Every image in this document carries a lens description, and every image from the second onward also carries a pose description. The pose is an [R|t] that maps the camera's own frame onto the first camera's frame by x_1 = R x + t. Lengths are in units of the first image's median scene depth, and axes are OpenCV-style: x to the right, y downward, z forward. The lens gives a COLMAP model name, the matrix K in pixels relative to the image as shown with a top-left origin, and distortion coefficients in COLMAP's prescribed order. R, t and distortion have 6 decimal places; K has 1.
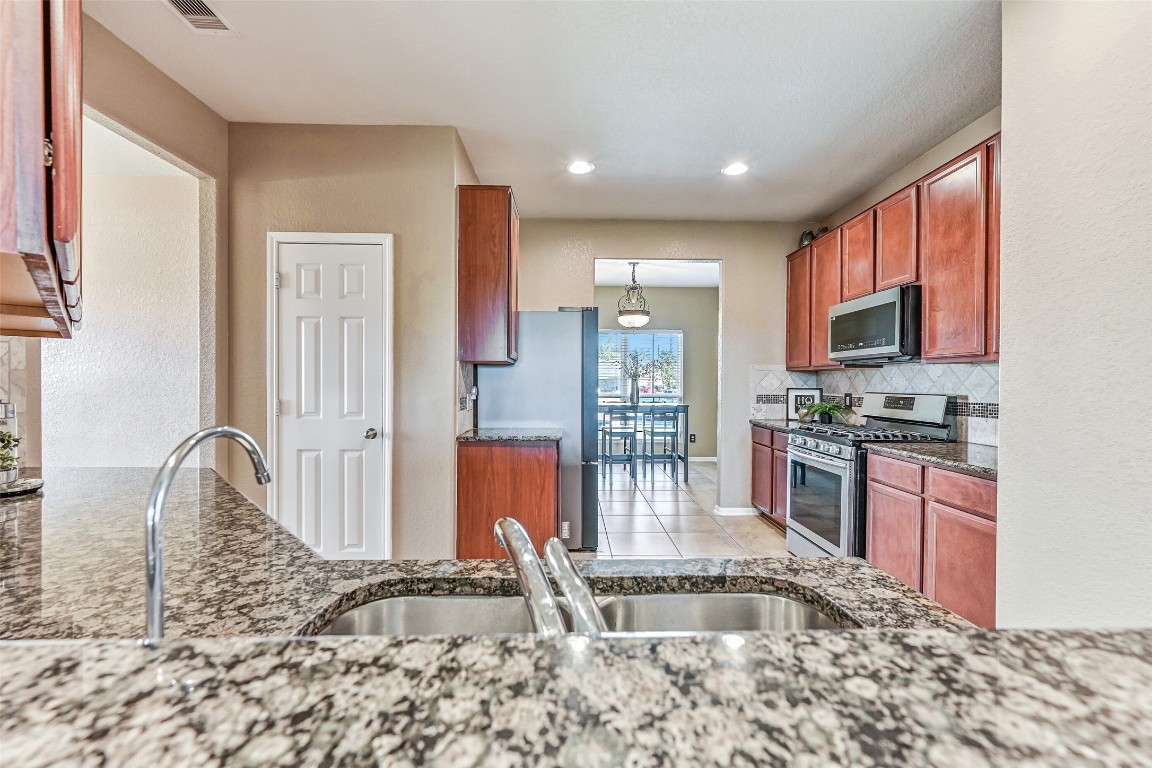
lens RADIAL K [[453.4, 0, 579.0], [0, 453.4, 382.8], [0, 0, 1]] dist [0.000965, -0.000018]
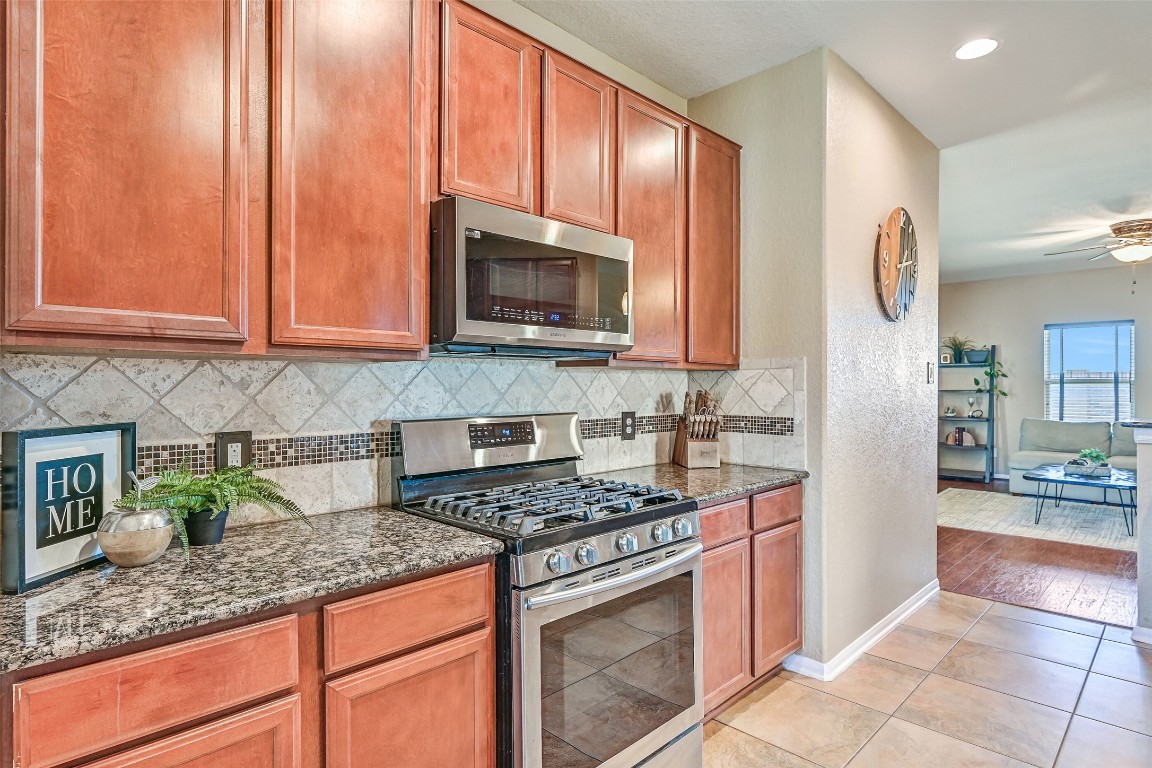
lens RADIAL K [[618.8, 0, 579.4], [0, 618.8, 387.0], [0, 0, 1]] dist [-0.001602, -0.000042]
pose [[-0.704613, 0.002889, 0.709586, 0.113891], [0.005229, 0.999986, 0.001121, -0.009058], [-0.709573, 0.004500, -0.704618, 1.260305]]
